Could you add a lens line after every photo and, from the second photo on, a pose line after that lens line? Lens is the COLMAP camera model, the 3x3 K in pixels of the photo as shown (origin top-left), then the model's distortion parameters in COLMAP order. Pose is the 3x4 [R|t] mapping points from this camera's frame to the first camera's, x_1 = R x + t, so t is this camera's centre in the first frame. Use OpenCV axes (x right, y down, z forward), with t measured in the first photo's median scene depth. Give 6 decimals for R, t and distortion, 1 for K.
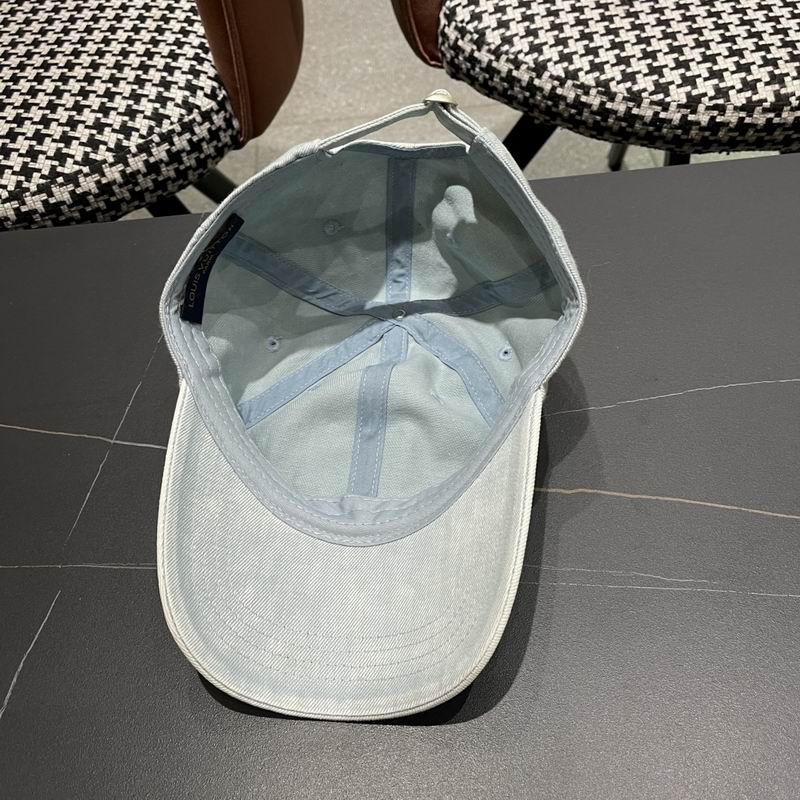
lens RADIAL K [[854.1, 0, 401.1], [0, 854.1, 408.4], [0, 0, 1]] dist [0.020387, 0.000000]
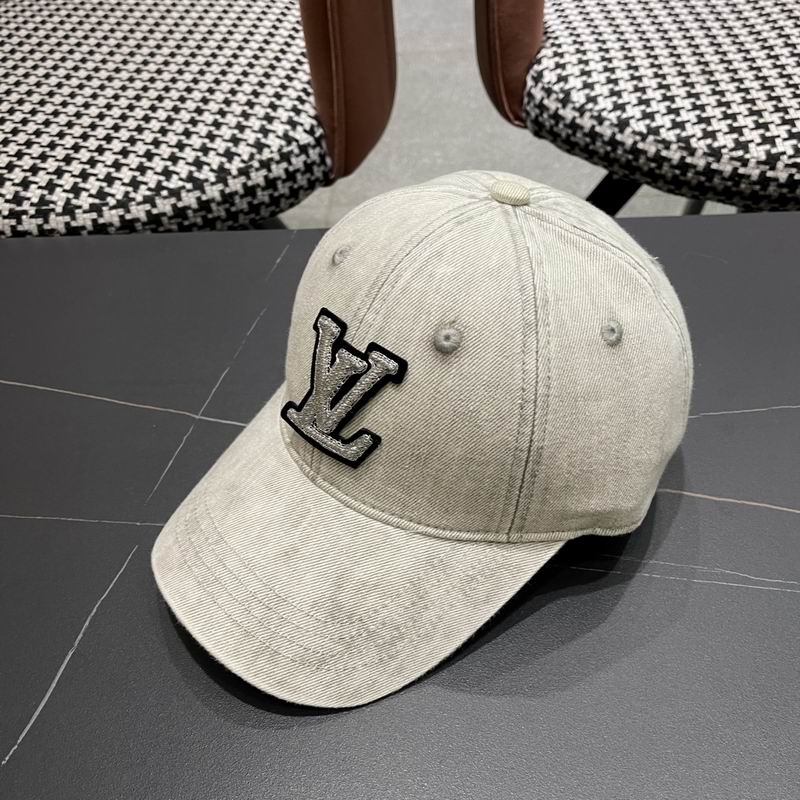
lens RADIAL K [[854.1, 0, 396.6], [0, 854.1, 404.2], [0, 0, 1]] dist [0.020387, 0.000000]
pose [[0.996216, 0.073009, -0.047147, -0.039593], [-0.078758, 0.987774, -0.134537, 0.105763], [0.036748, 0.137741, 0.989786, -0.002695]]
